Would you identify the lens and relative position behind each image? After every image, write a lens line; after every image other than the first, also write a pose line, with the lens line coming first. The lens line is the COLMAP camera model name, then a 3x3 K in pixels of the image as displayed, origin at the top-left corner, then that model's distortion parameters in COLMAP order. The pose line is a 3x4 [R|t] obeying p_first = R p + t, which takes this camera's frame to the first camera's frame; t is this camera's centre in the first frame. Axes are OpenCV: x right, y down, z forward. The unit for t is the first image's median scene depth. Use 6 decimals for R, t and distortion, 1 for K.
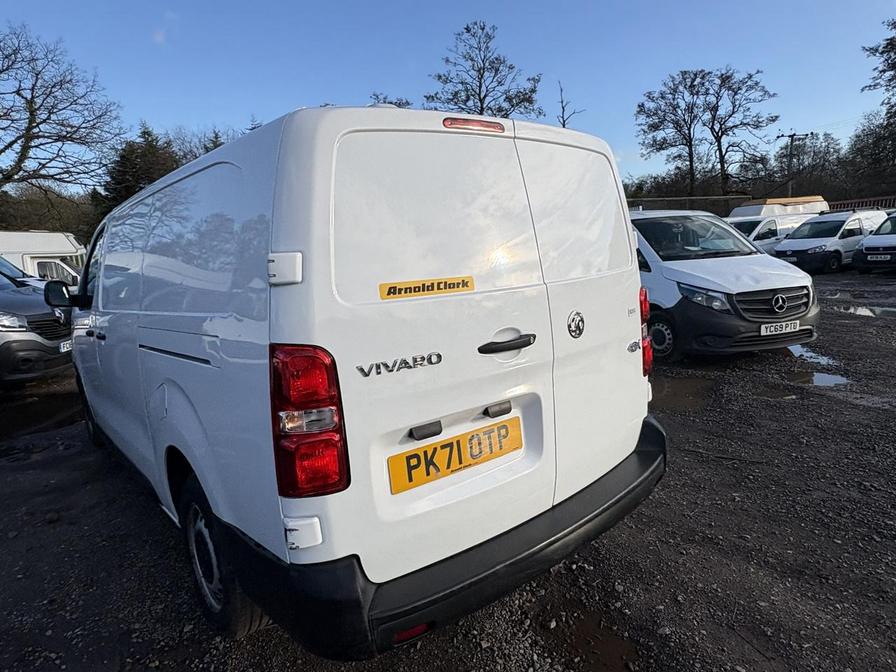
lens RADIAL K [[544.9, 0, 450.8], [0, 544.9, 328.4], [0, 0, 1]] dist [0.004384, -0.002185]
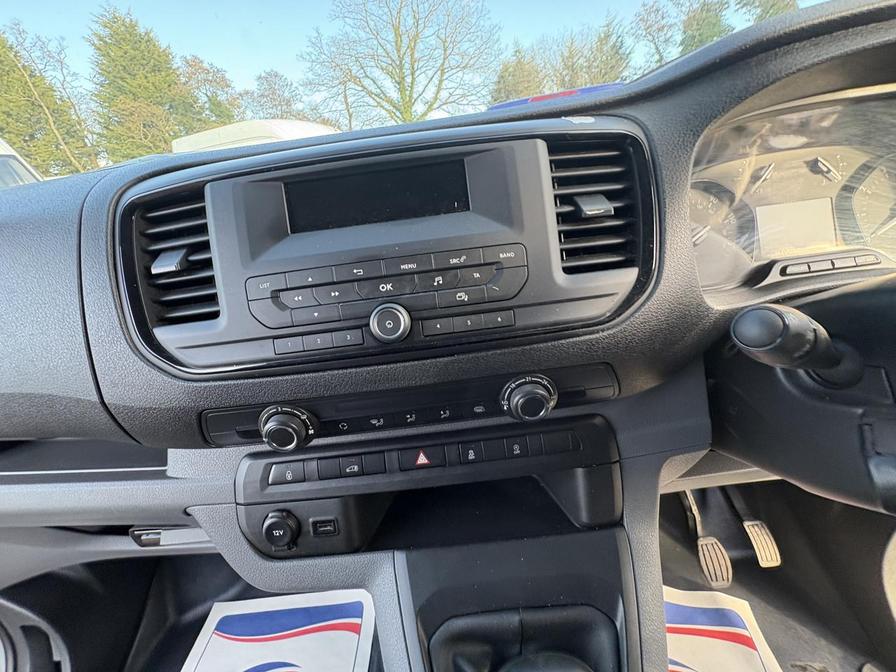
lens RADIAL K [[356.3, 0, 446.6], [0, 356.3, 338.3], [0, 0, 1]] dist [-0.002073, 0.000486]
pose [[0.777726, 0.230629, -0.584768, -0.066170], [-0.023209, 0.940165, 0.339929, -0.014157], [0.628175, -0.250800, 0.736543, 0.155627]]
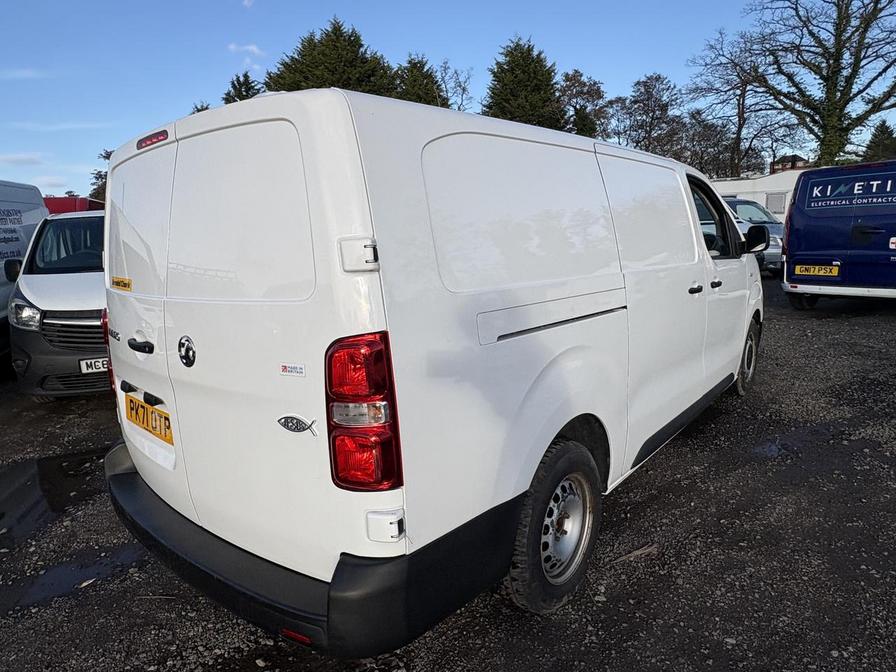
lens RADIAL K [[544.9, 0, 450.3], [0, 544.9, 333.9], [0, 0, 1]] dist [0.004384, -0.002185]
pose [[0.180940, 0.239604, -0.953861, 0.076467], [-0.106666, 0.968929, 0.223156, -0.018496], [0.977693, 0.061367, 0.200875, 0.083940]]
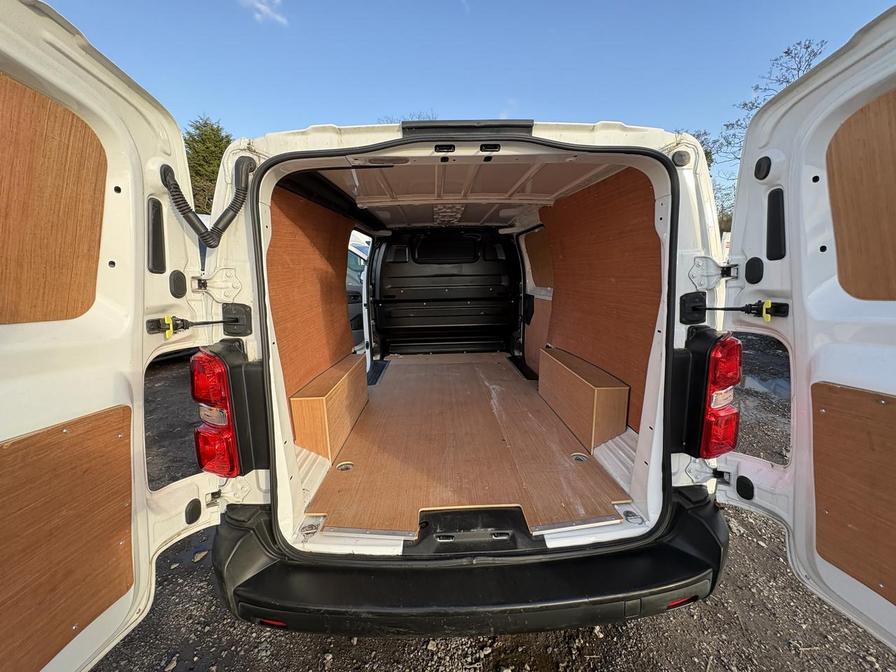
lens RADIAL K [[356.3, 0, 449.3], [0, 356.3, 335.6], [0, 0, 1]] dist [-0.002073, 0.000486]
pose [[0.784716, 0.175769, -0.594413, 0.028740], [-0.124307, 0.984096, 0.126895, -0.007979], [0.607264, -0.025687, 0.794085, 0.035175]]
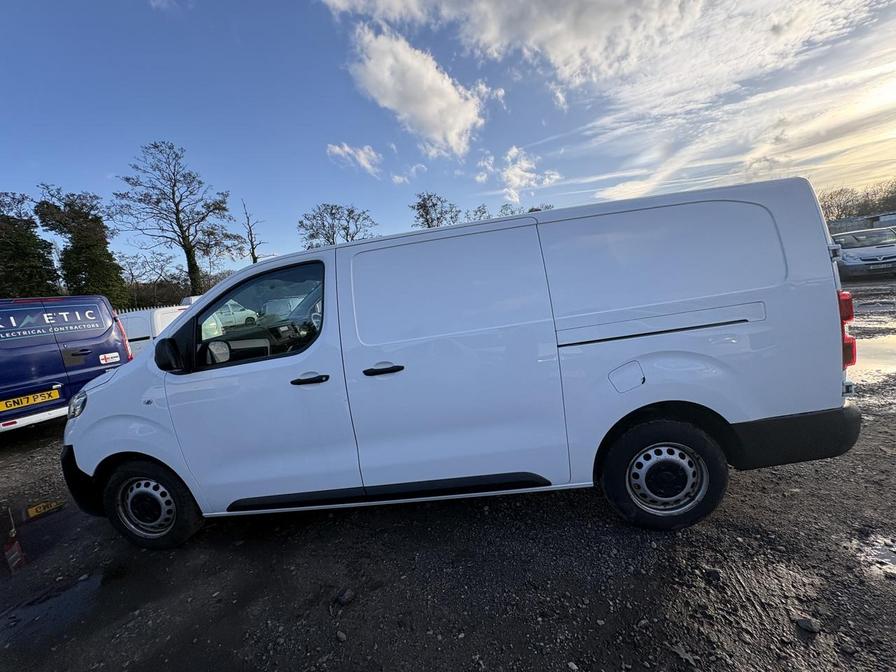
lens RADIAL K [[356.3, 0, 448.0], [0, 356.3, 333.7], [0, 0, 1]] dist [-0.002073, 0.000486]
pose [[0.722048, -0.108088, 0.683347, -0.110519], [0.172378, 0.984677, -0.026390, -0.001487], [-0.670024, 0.136849, 0.729616, 0.050990]]
